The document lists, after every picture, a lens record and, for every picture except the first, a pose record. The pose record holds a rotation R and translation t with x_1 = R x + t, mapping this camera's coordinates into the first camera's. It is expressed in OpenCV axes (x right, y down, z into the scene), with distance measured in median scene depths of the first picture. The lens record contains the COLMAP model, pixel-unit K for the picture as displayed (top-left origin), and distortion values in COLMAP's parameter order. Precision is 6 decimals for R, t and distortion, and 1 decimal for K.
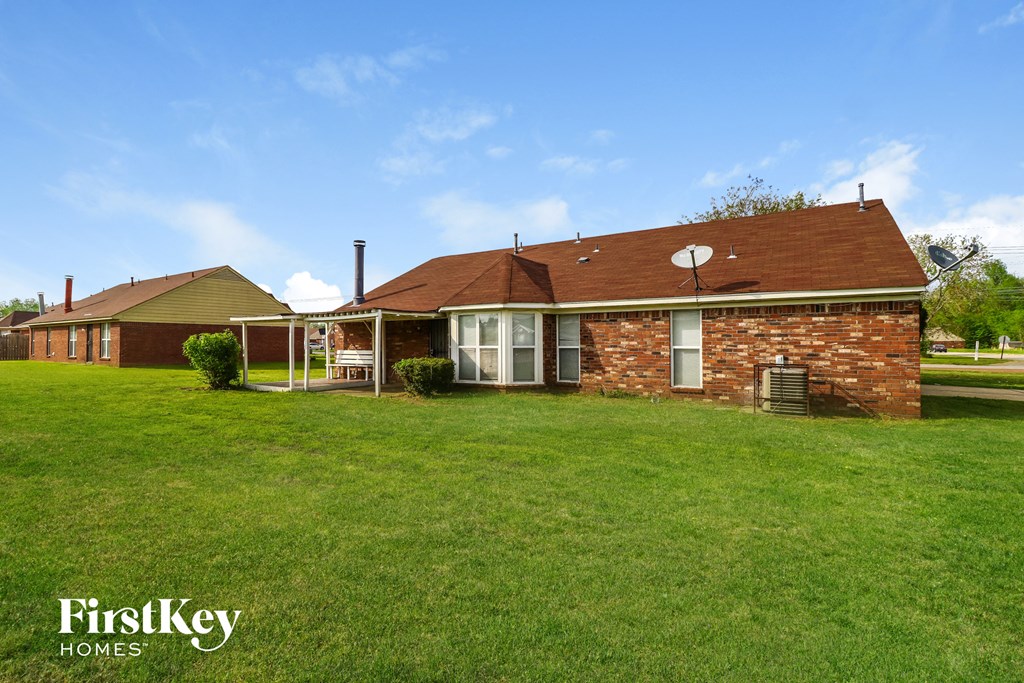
lens RADIAL K [[477.7, 0, 502.9], [0, 477.7, 324.4], [0, 0, 1]] dist [-0.003958, -0.003160]
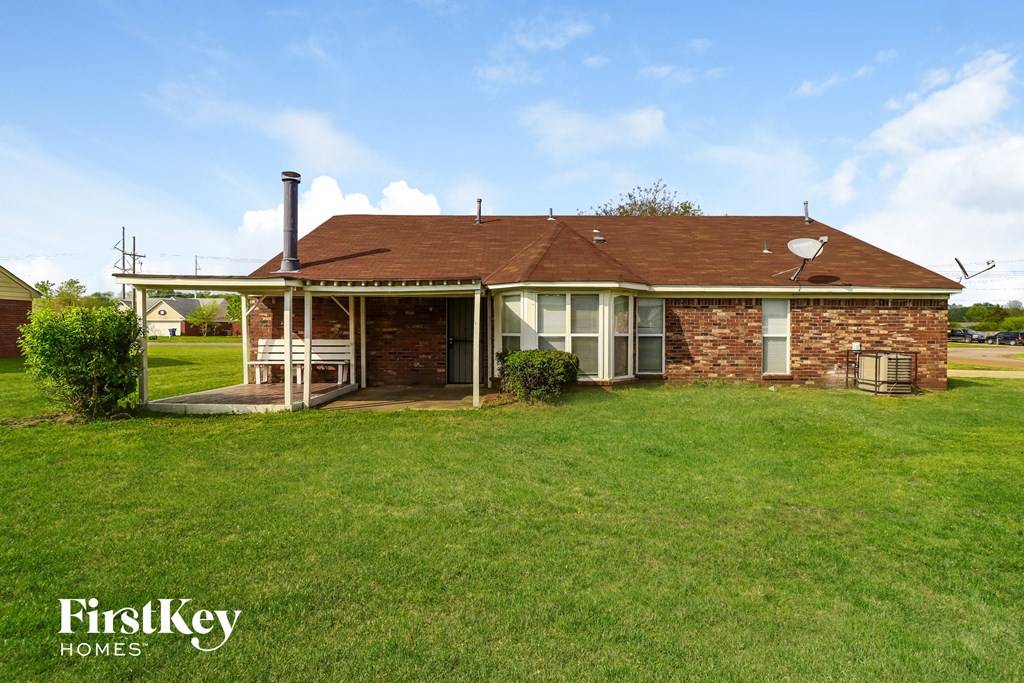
lens RADIAL K [[477.7, 0, 502.9], [0, 477.7, 324.4], [0, 0, 1]] dist [-0.003958, -0.003160]
pose [[0.838797, 0.011615, 0.544321, -0.657935], [-0.027376, 0.999408, 0.020860, 0.018384], [-0.543756, -0.032399, 0.838618, 0.448726]]
